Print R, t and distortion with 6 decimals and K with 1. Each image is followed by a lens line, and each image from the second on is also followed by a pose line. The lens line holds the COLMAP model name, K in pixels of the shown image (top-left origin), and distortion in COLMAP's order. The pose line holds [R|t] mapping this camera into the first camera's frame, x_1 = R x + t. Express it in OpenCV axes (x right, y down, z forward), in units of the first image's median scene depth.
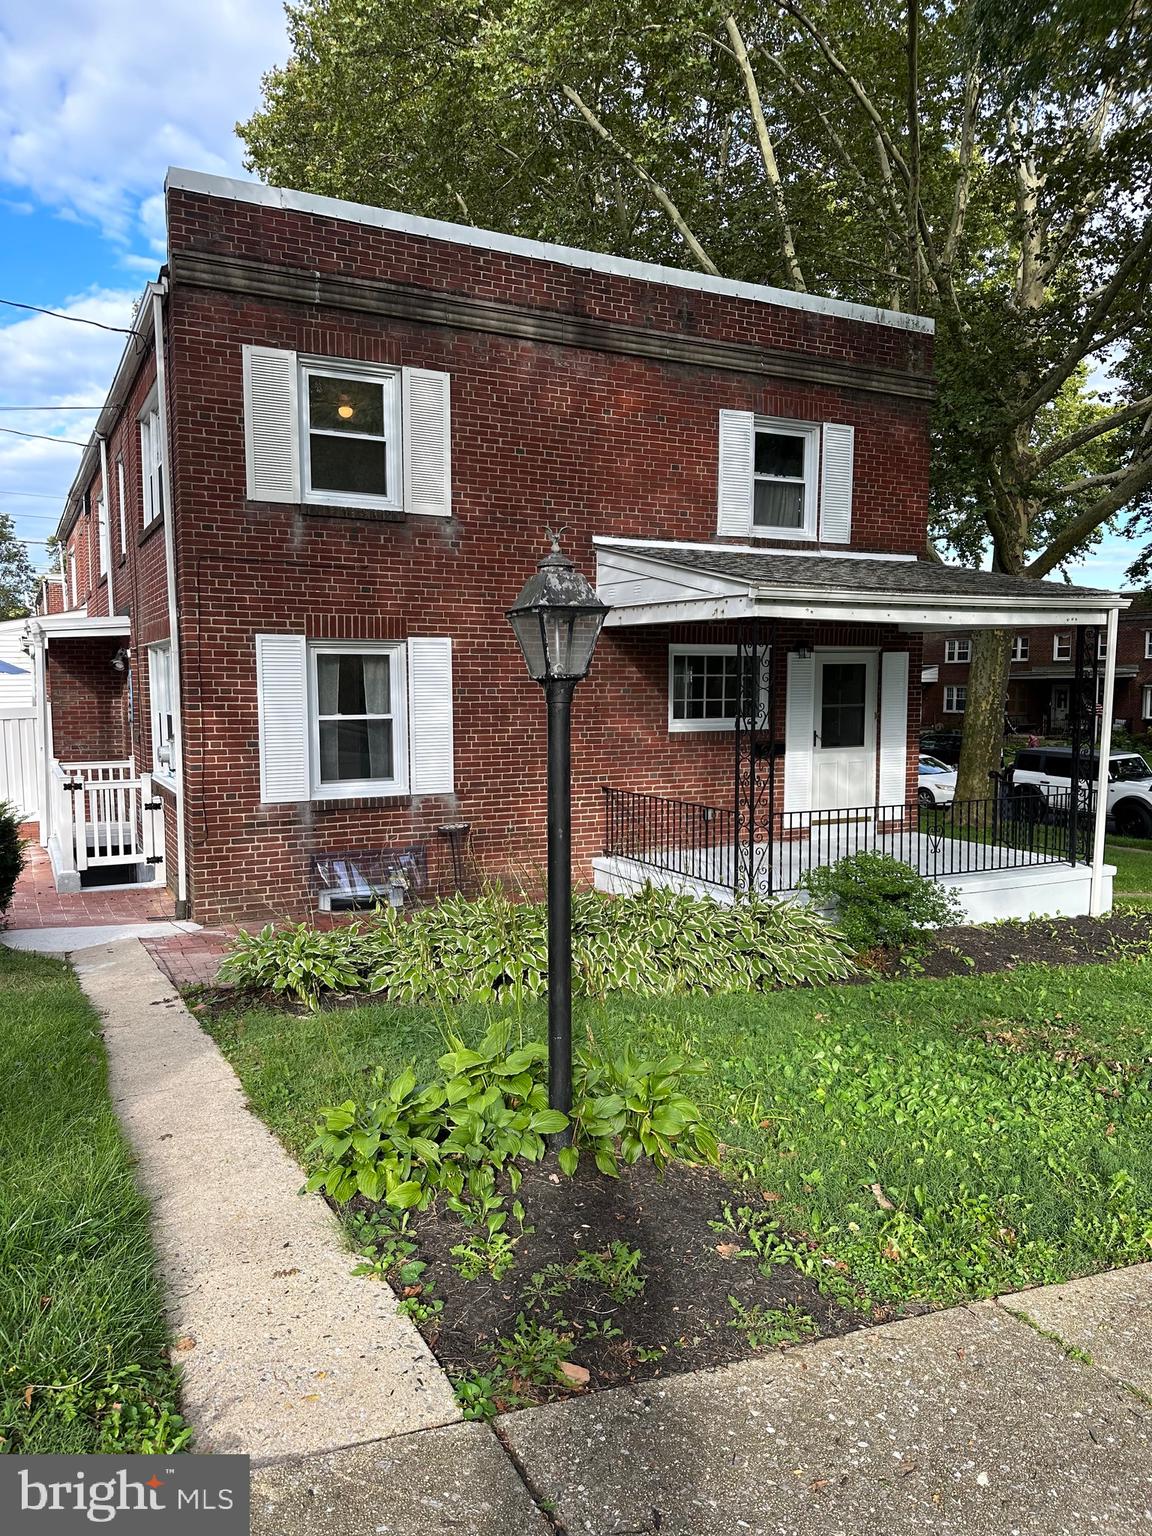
lens RADIAL K [[1092.5, 0, 536.1], [0, 1092.5, 781.2], [0, 0, 1]] dist [0.055847, -0.061536]
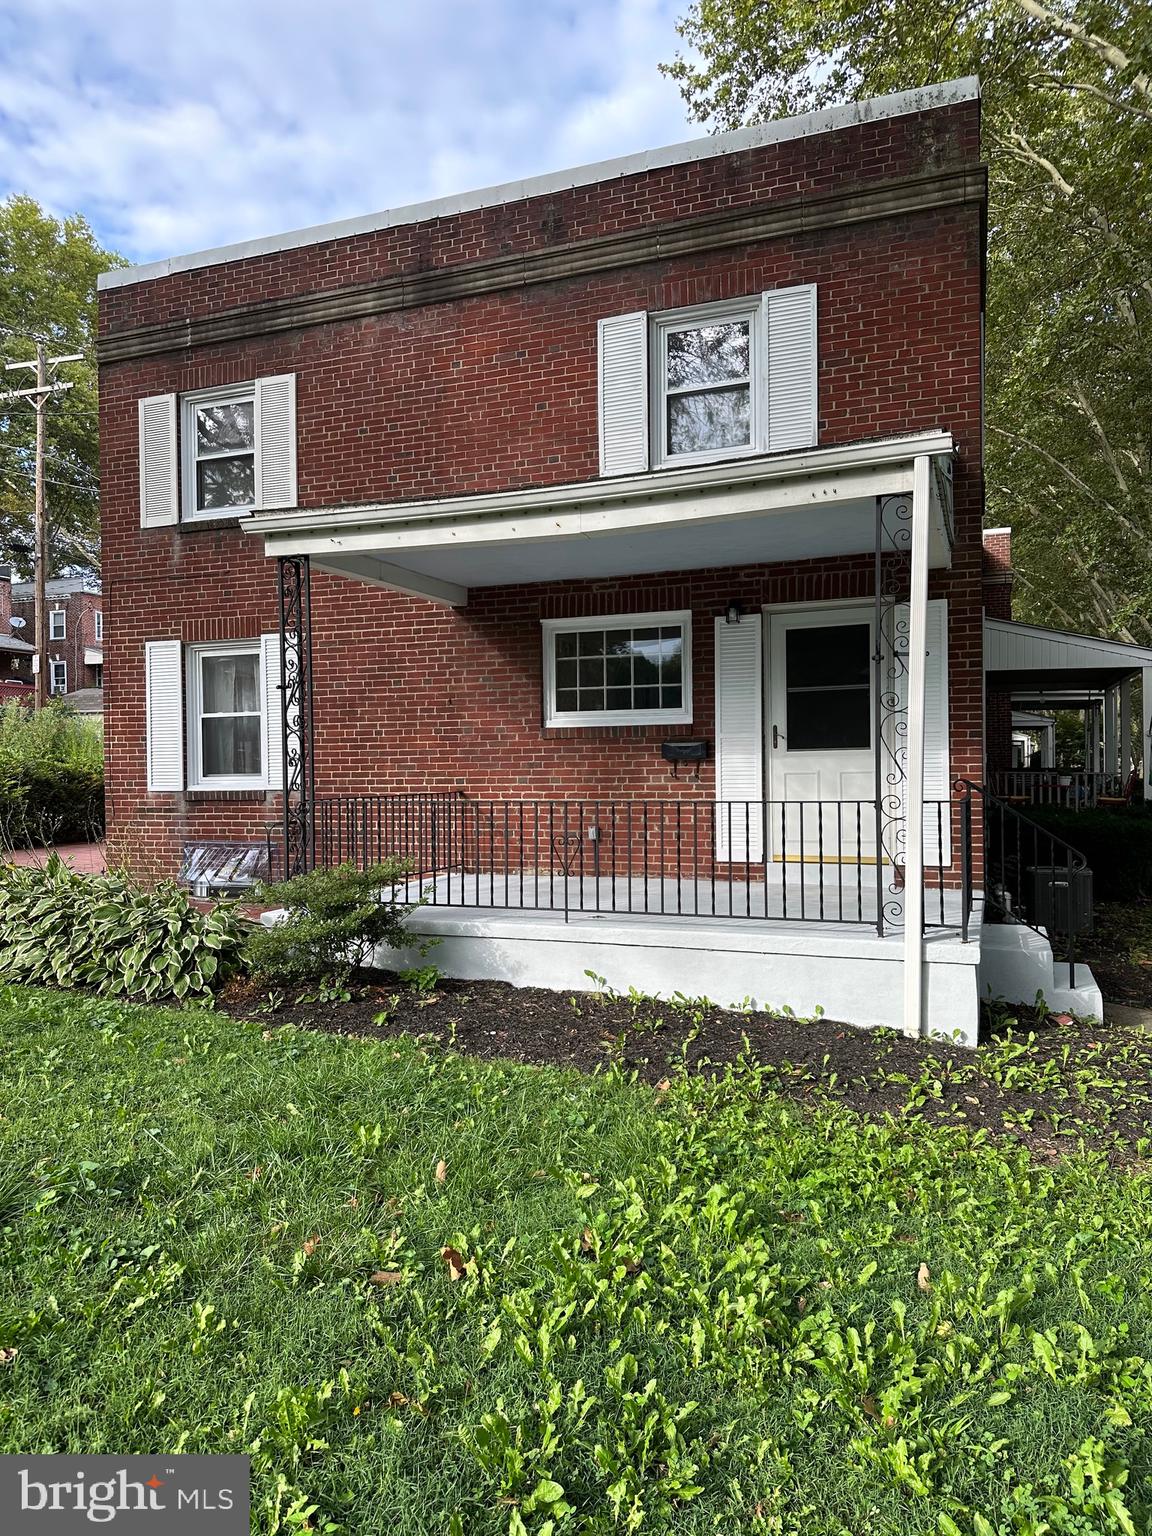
lens RADIAL K [[1092.5, 0, 580.3], [0, 1092.5, 776.4], [0, 0, 1]] dist [0.055847, -0.061536]
pose [[0.664557, -0.004119, -0.747227, 0.804635], [-0.061485, 0.996292, -0.060175, 0.041480], [0.744704, 0.085933, 0.661839, 0.525173]]
